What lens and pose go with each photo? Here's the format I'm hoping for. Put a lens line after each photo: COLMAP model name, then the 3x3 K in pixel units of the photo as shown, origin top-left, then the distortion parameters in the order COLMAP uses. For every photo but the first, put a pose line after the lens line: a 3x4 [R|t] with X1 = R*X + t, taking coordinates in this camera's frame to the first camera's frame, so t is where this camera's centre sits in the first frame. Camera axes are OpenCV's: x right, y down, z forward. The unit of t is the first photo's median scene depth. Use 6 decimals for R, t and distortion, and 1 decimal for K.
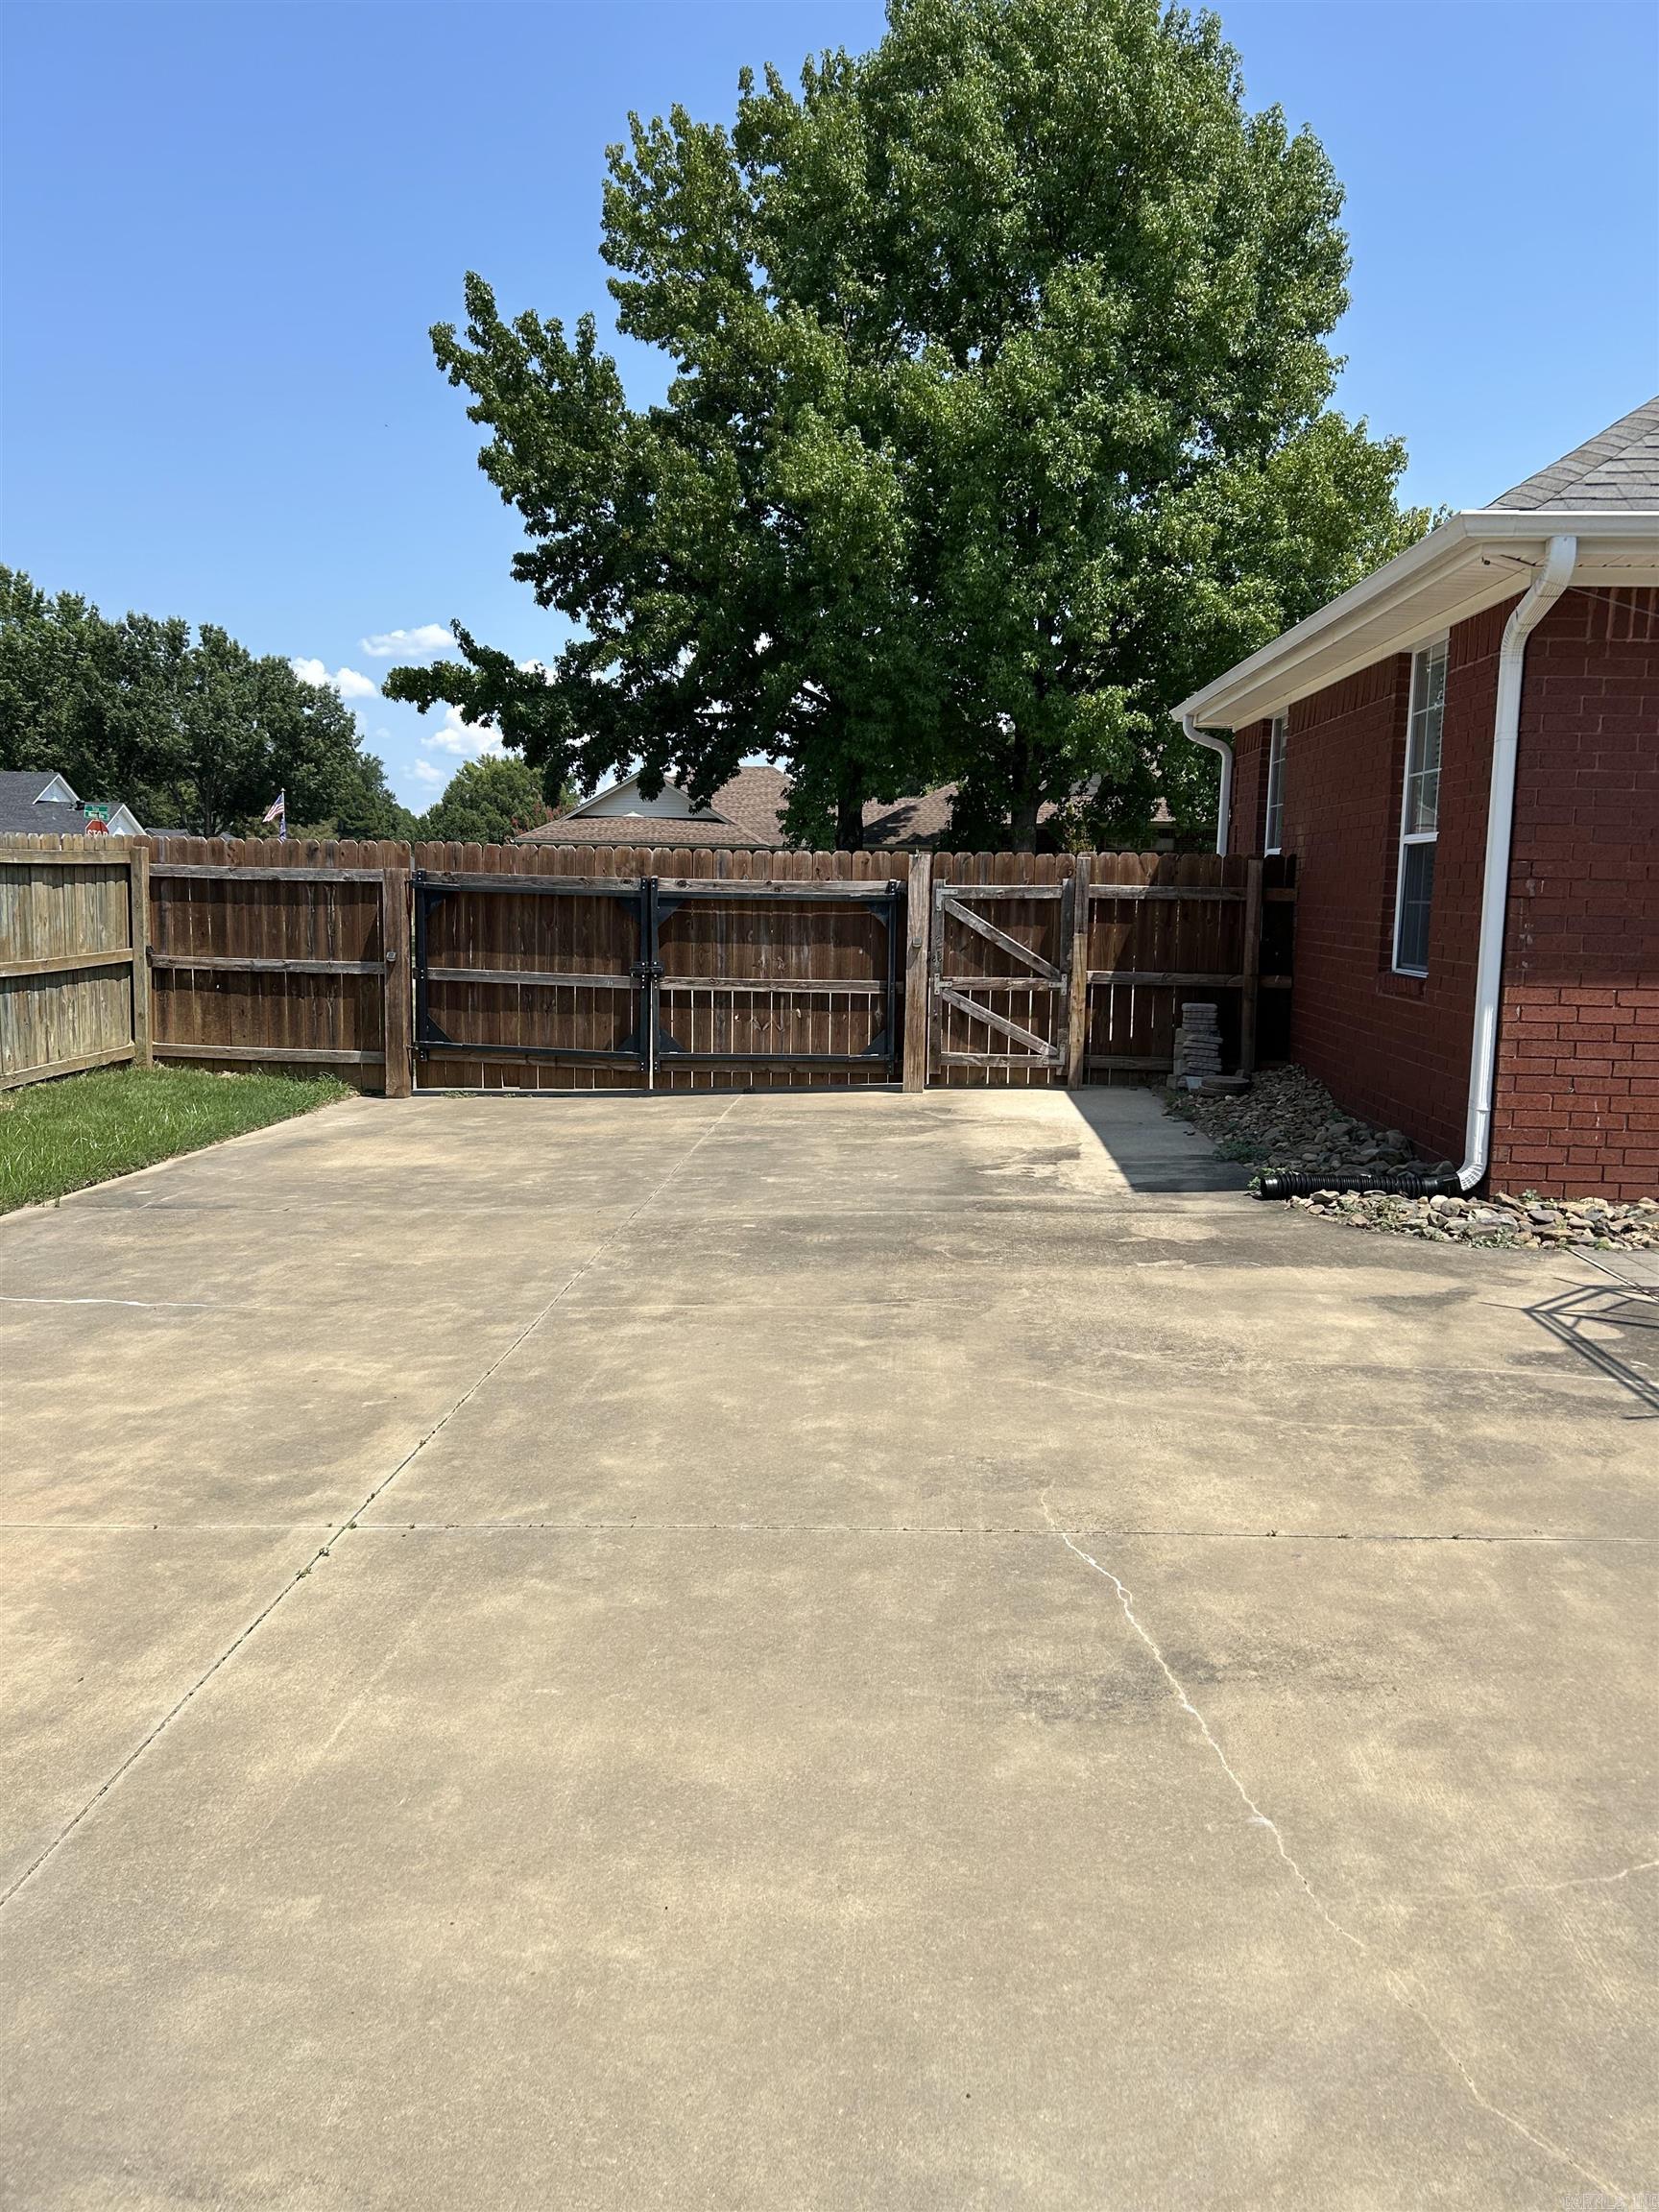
lens RADIAL K [[1677.4, 0, 830.0], [0, 1677.4, 1106.0], [0, 0, 1]] dist [0.032148, -0.031138]
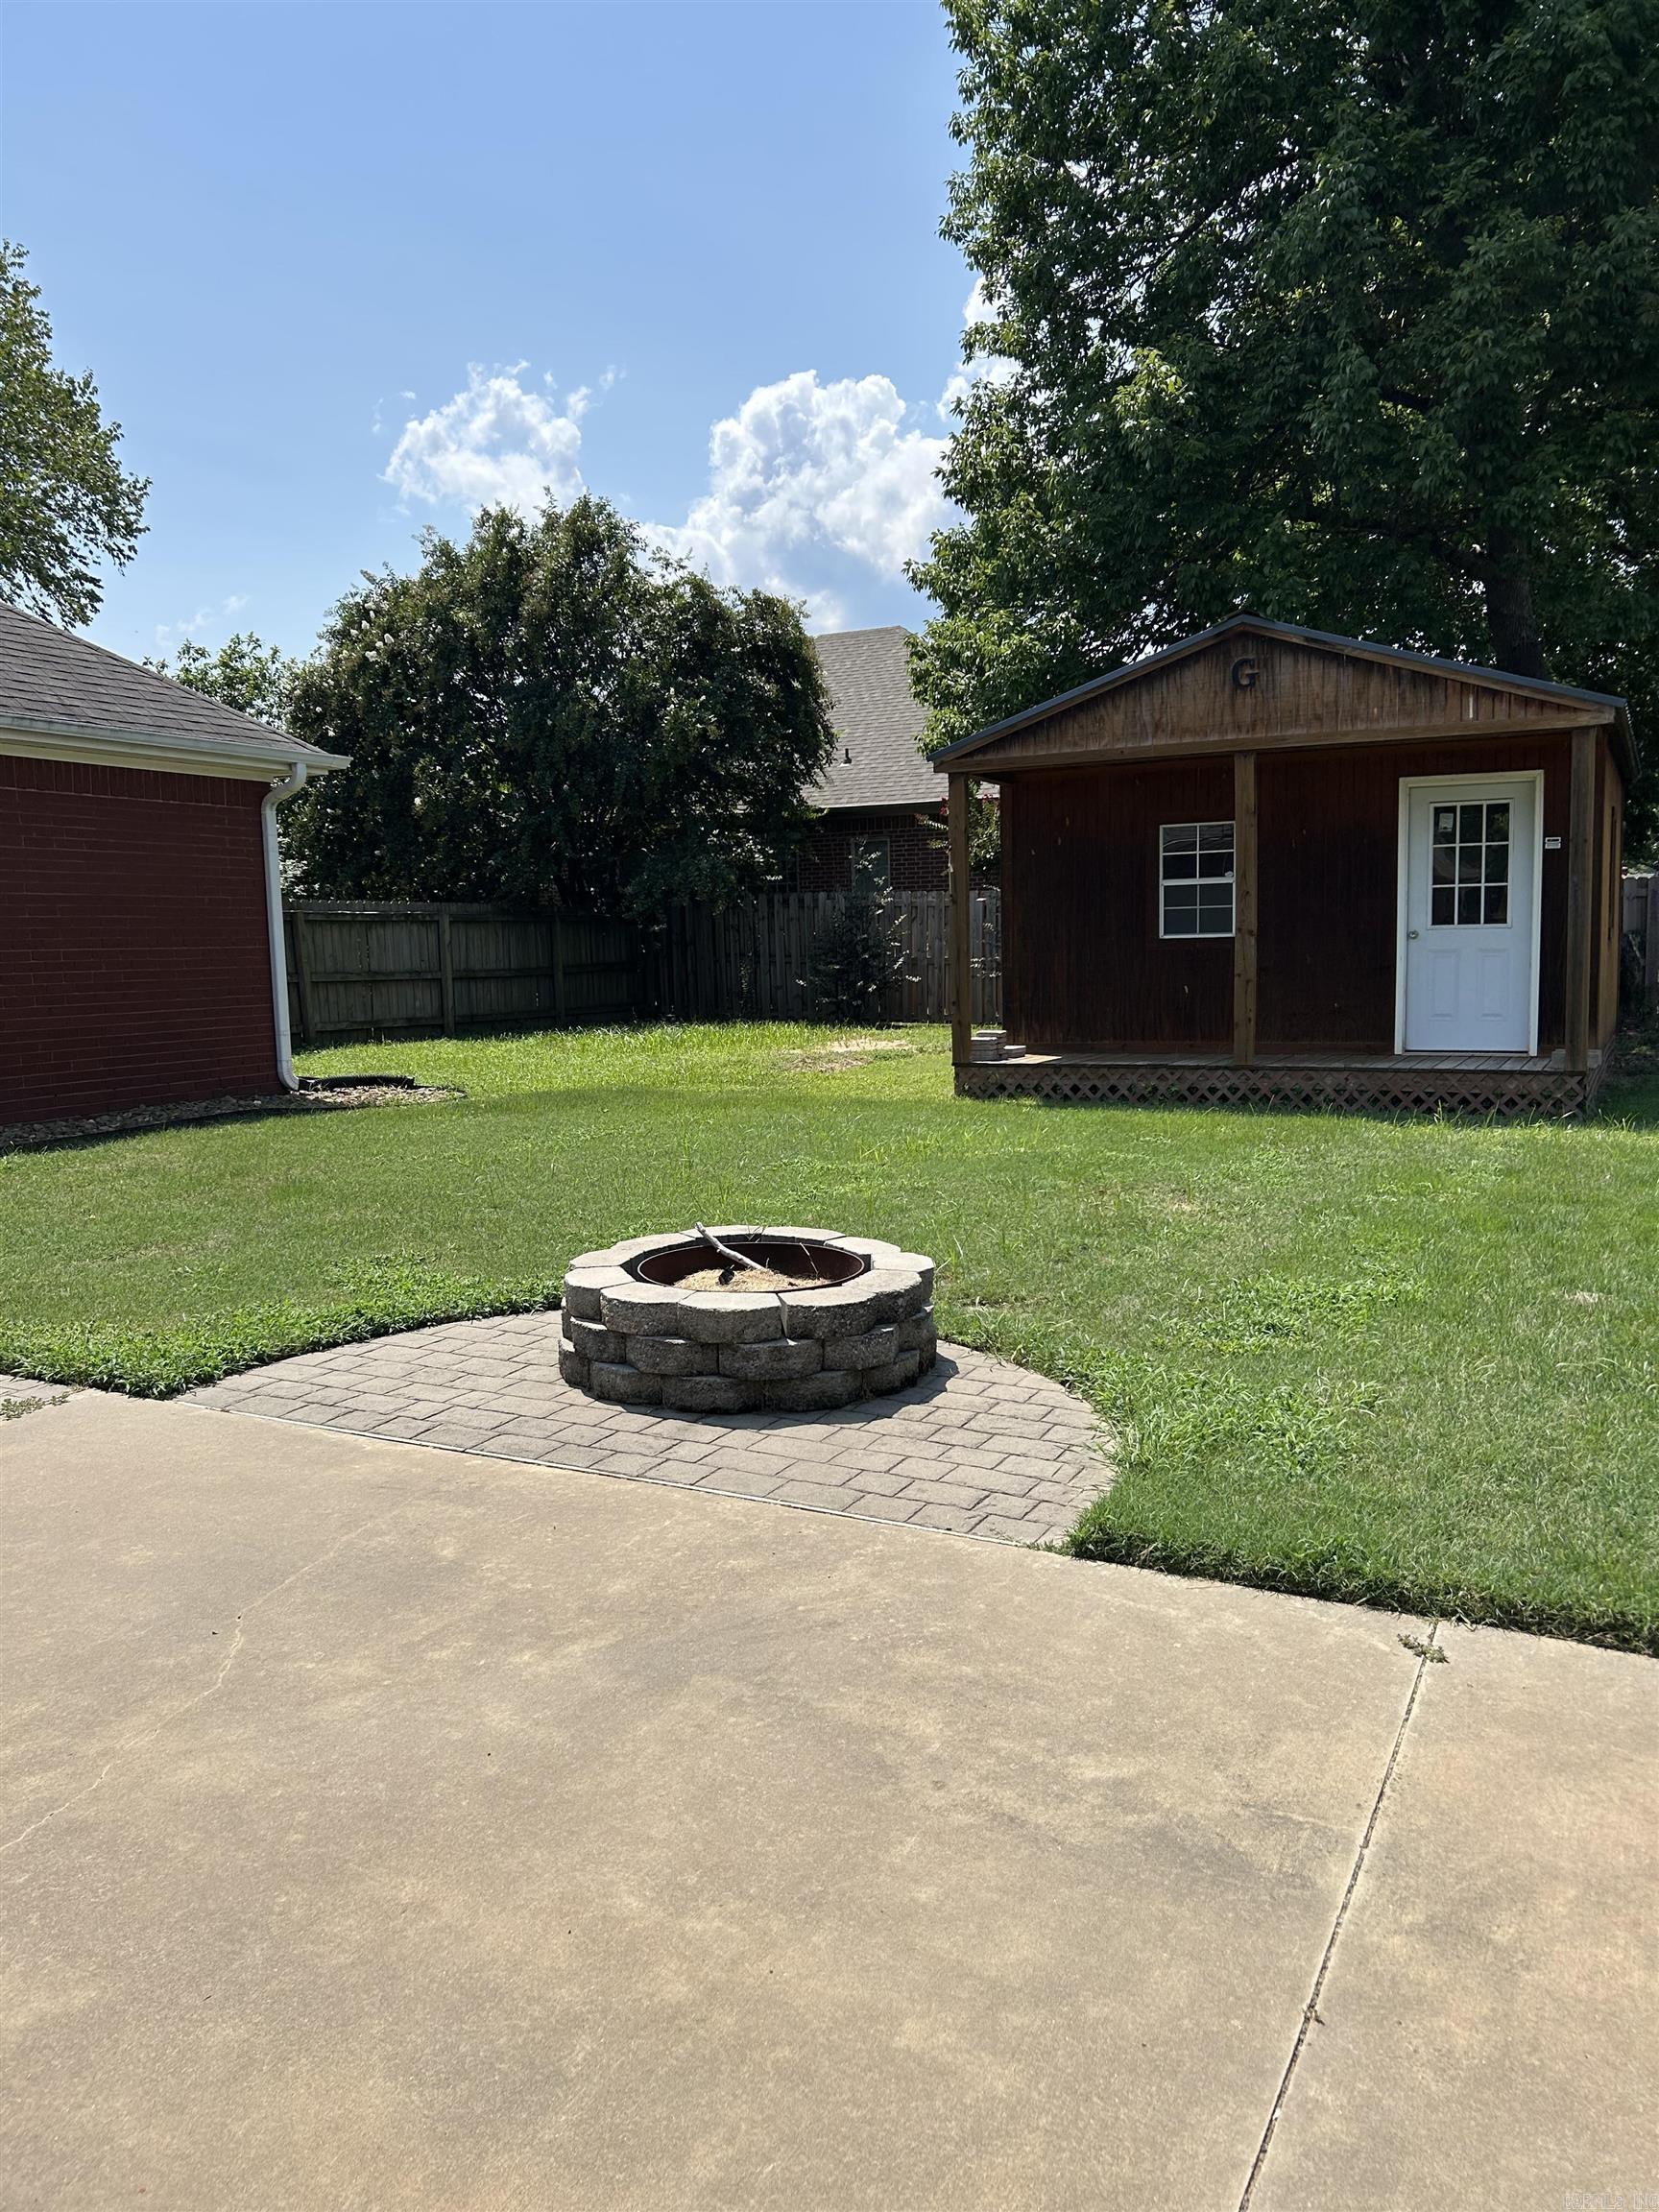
lens RADIAL K [[1677.4, 0, 833.3], [0, 1677.4, 1112.2], [0, 0, 1]] dist [0.032148, -0.031138]
pose [[-0.916287, -0.039730, 0.398546, -0.642459], [0.057390, 0.971776, 0.228818, -0.215927], [-0.396389, 0.232536, -0.888146, 1.788698]]
